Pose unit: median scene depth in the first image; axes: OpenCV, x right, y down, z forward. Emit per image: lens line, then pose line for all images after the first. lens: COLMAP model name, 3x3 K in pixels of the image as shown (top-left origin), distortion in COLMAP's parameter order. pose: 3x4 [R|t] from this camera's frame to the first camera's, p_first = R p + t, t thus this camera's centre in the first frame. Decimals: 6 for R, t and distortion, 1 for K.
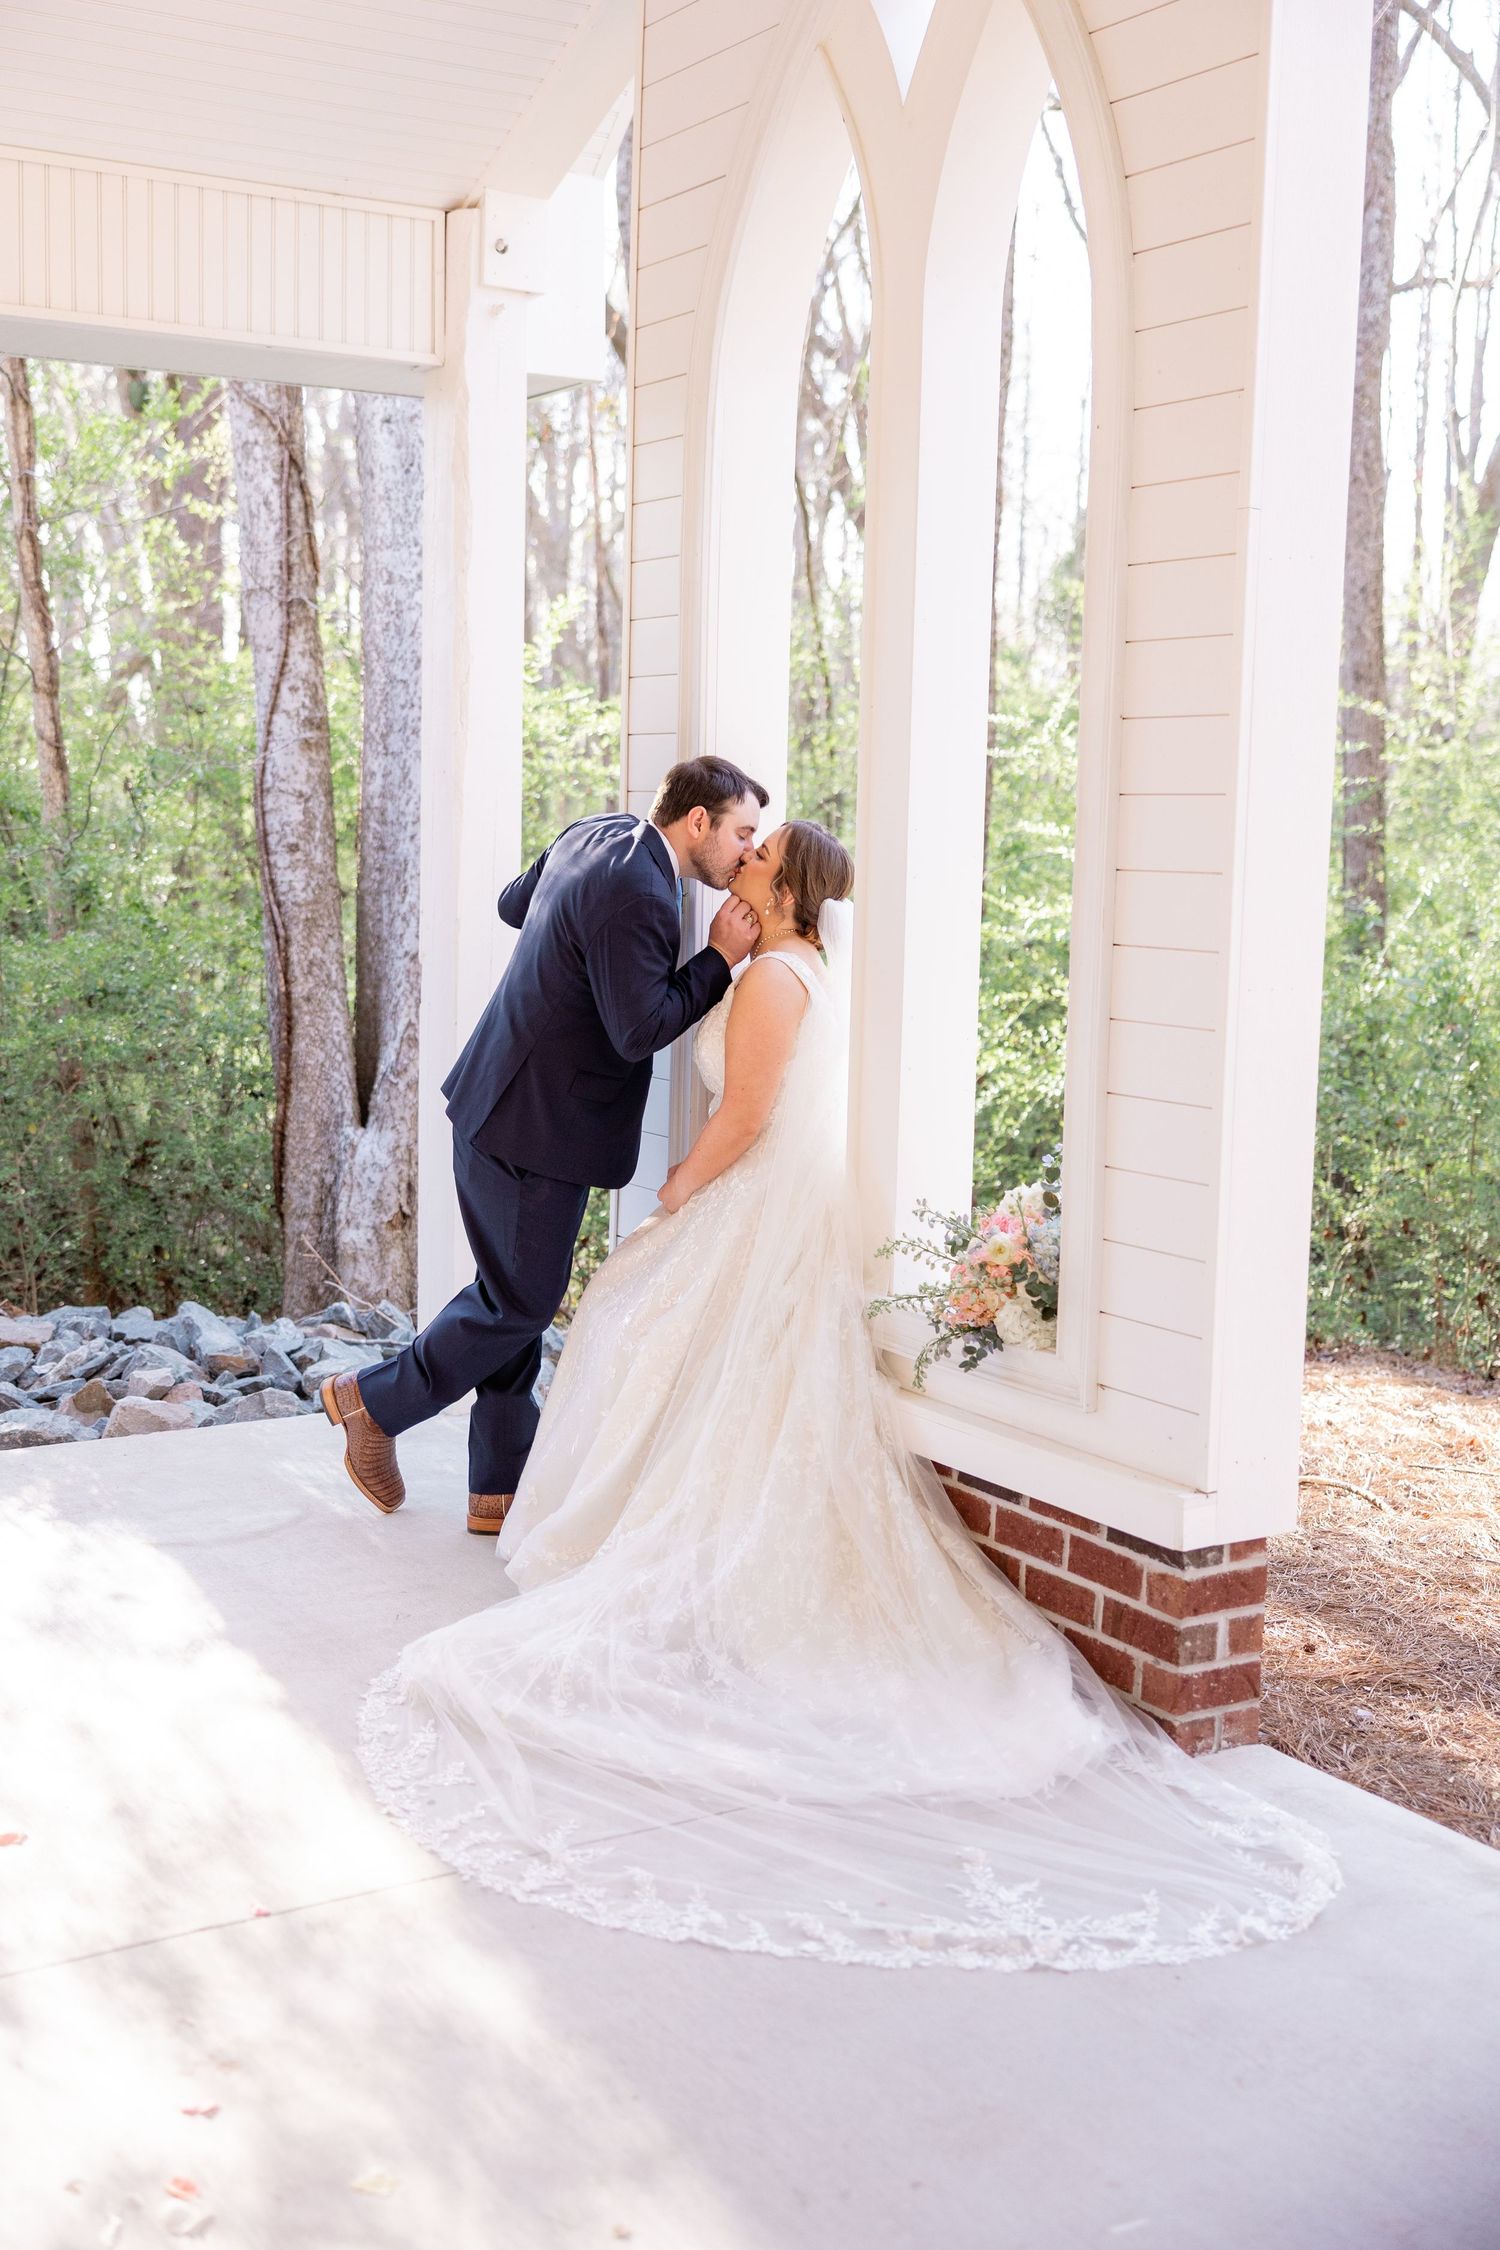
lens RADIAL K [[2525.4, 0, 689.2], [0, 2525.4, 1128.3], [0, 0, 1]] dist [0.002082, 0.000000]
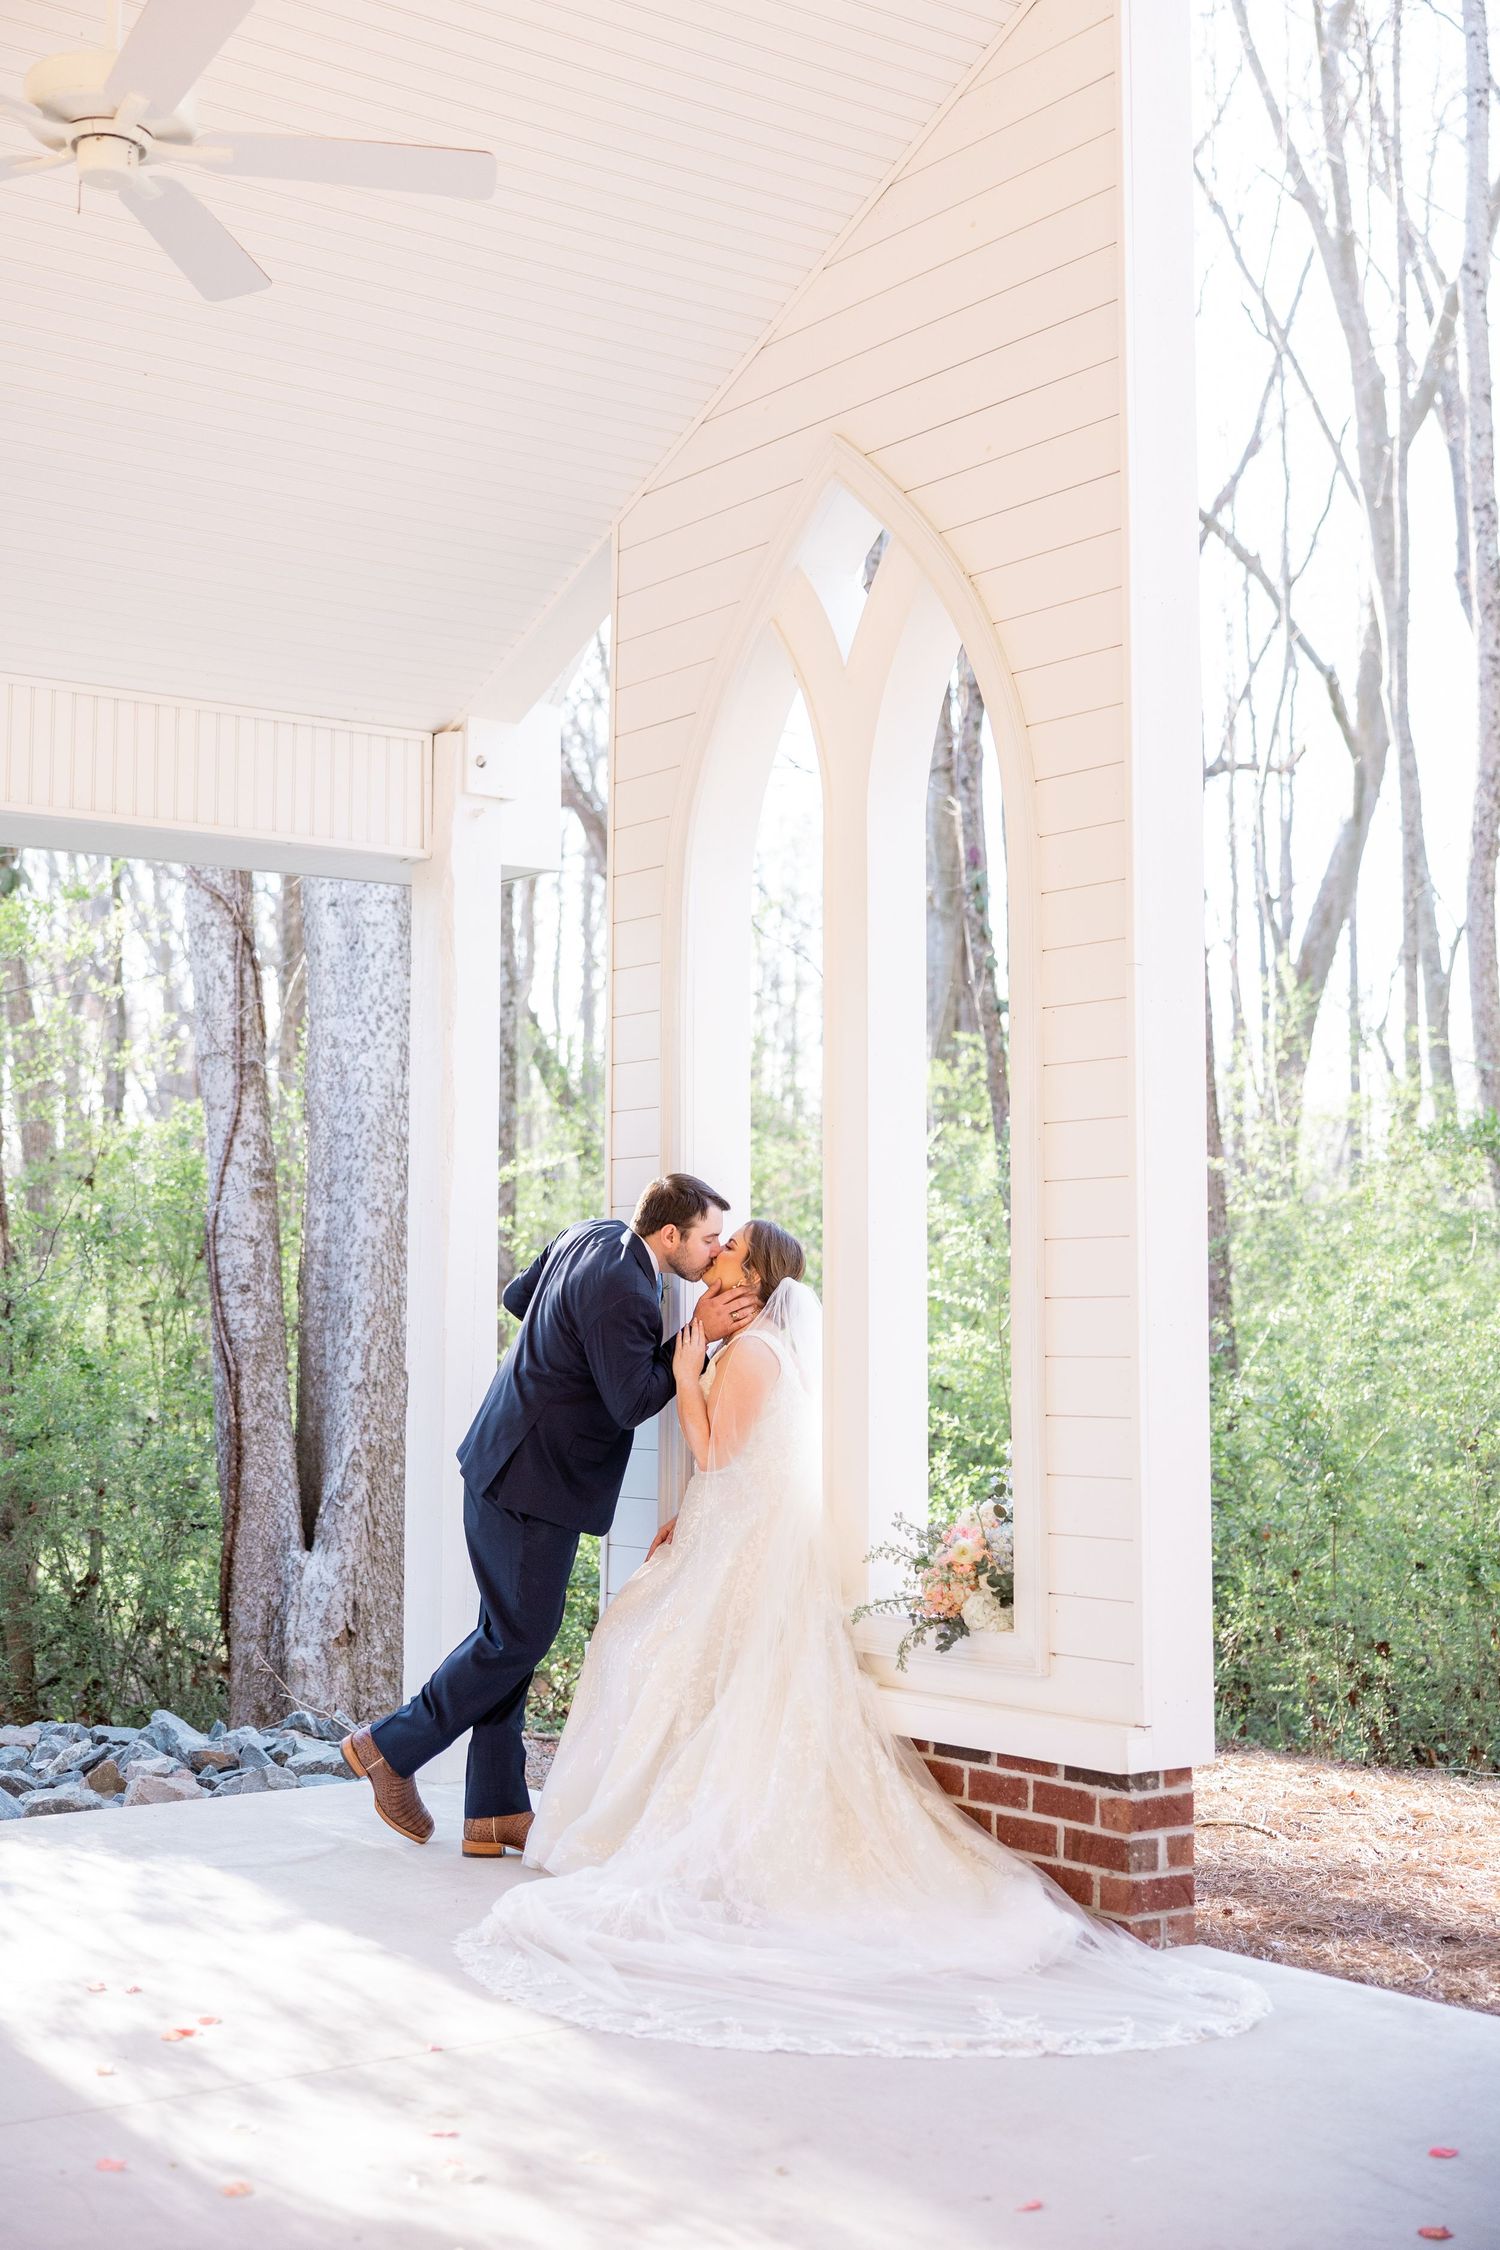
lens RADIAL K [[2896.0, 0, 736.7], [0, 2896.0, 1110.2], [0, 0, 1]] dist [0.003310, 0.000000]
pose [[0.994533, -0.010230, 0.103921, -0.131018], [0.030910, 0.979433, -0.199387, 0.115113], [-0.099744, 0.201509, 0.974395, -0.406751]]
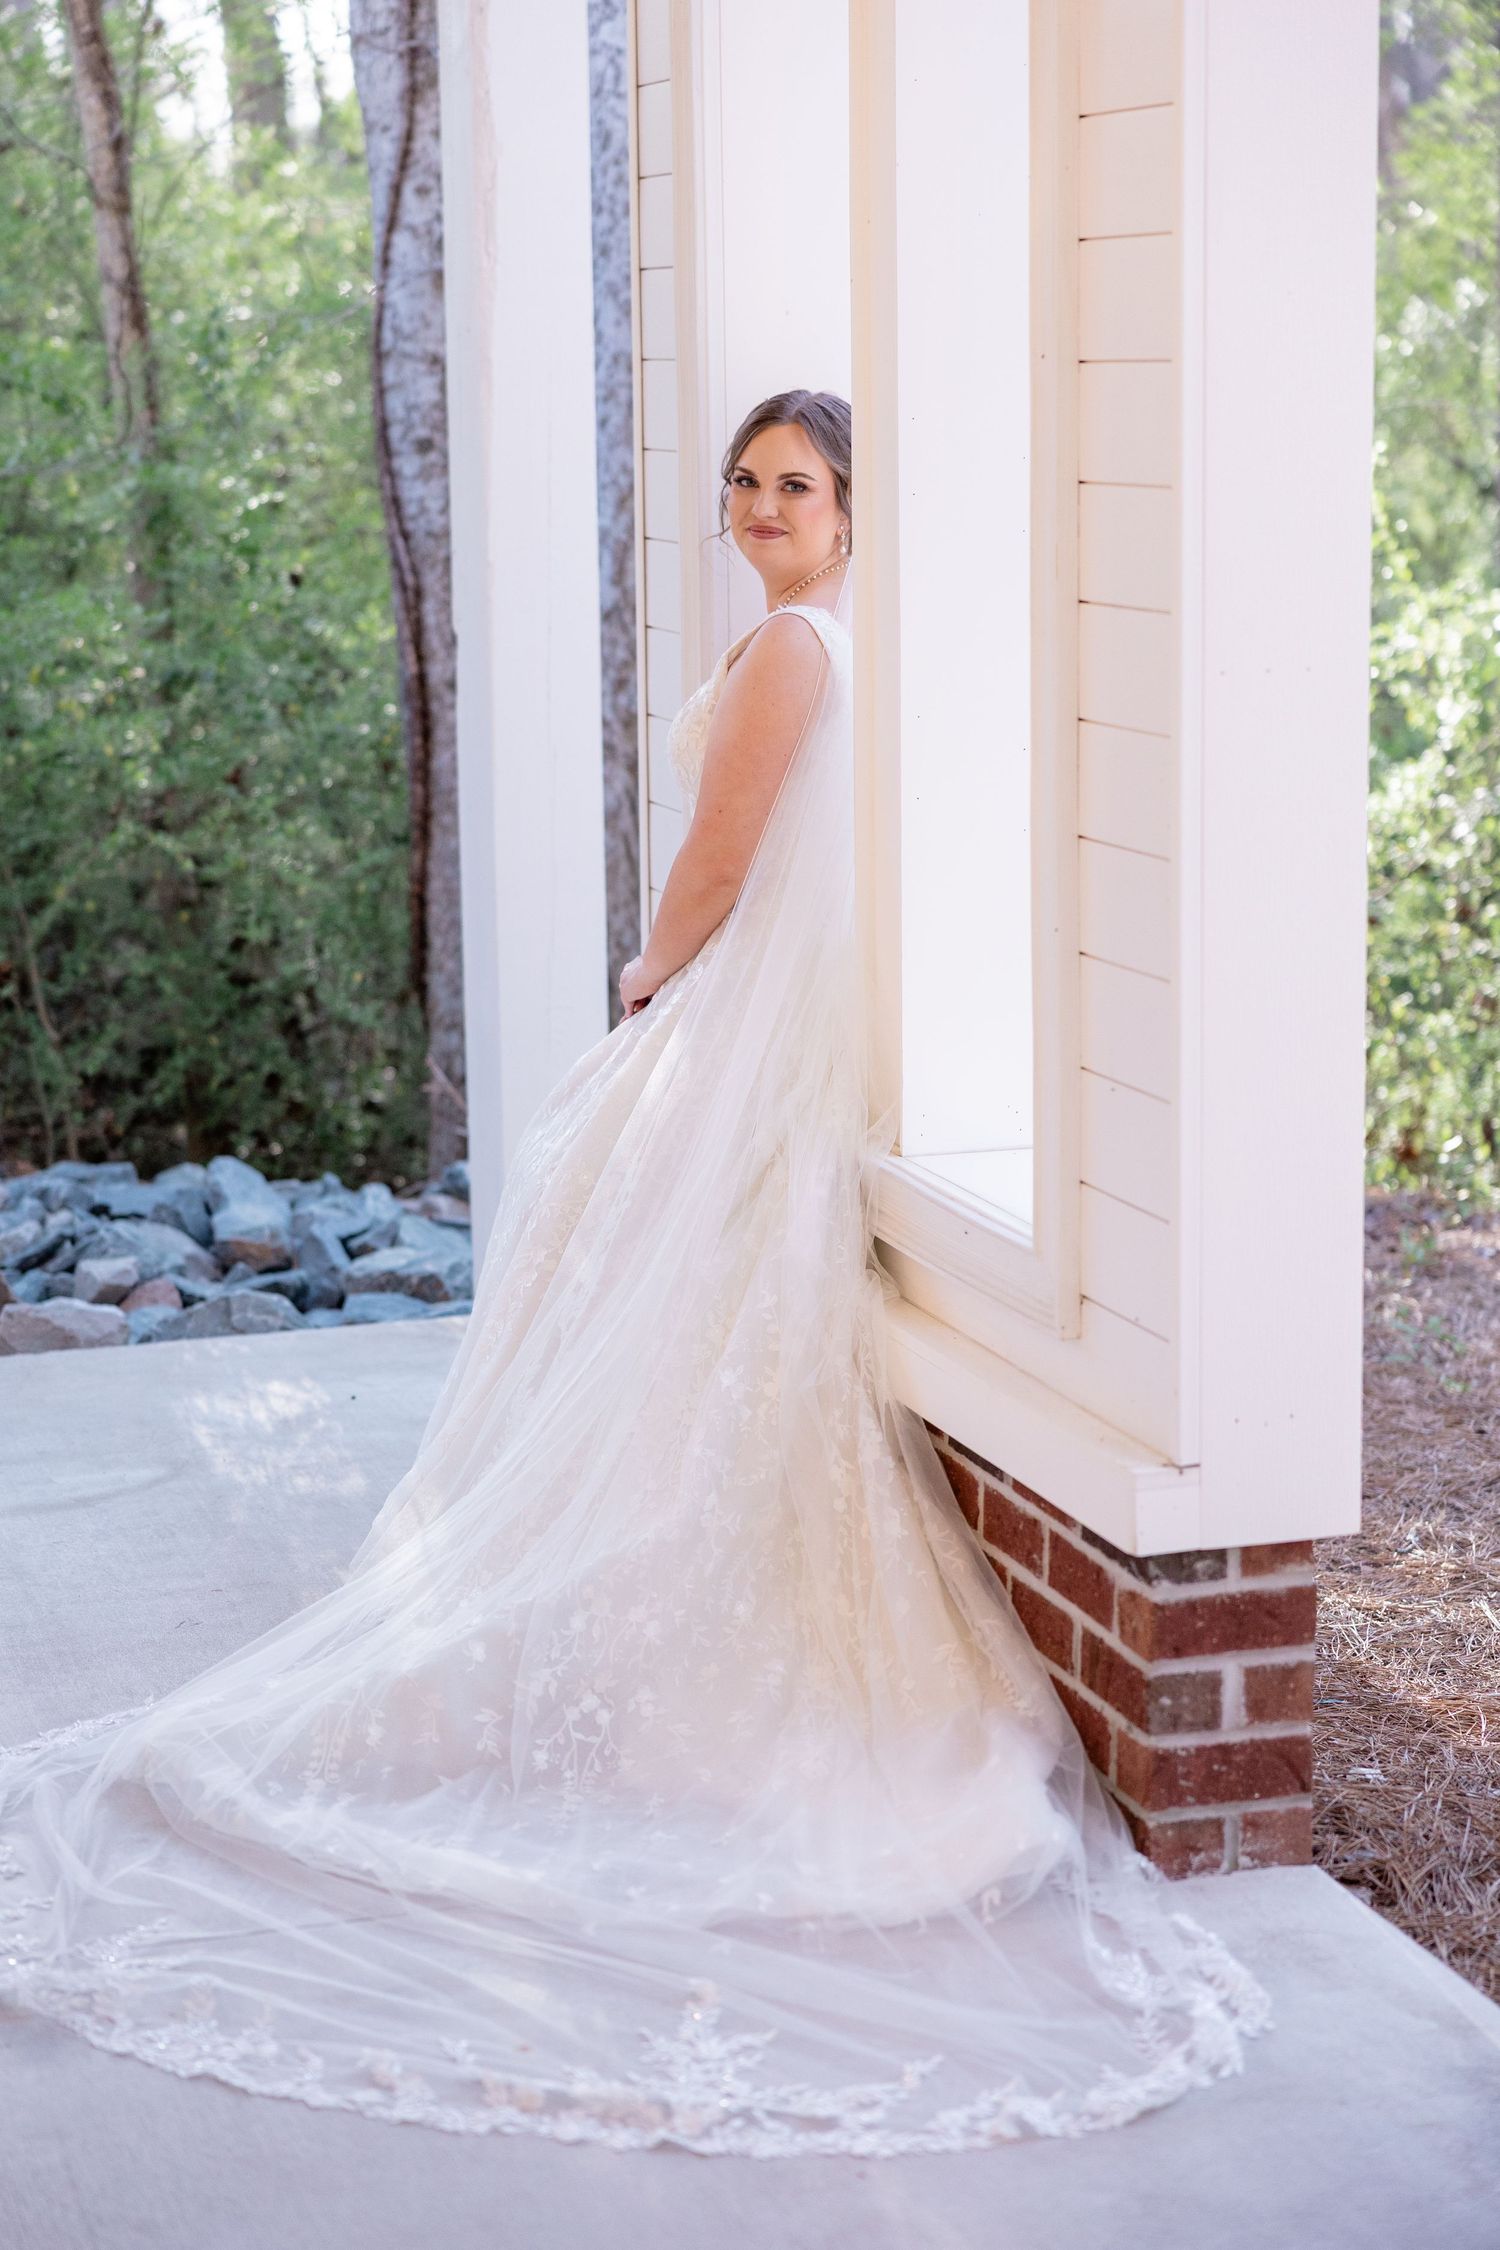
lens RADIAL K [[4373.3, 0, 753.1], [0, 4373.3, 1125.9], [0, 0, 1]] dist [0.033206, 0.000000]
pose [[0.967351, 0.010622, -0.253216, 0.349318], [0.003727, 0.998417, 0.056121, -0.003549], [0.253412, -0.055232, 0.965780, -0.082138]]
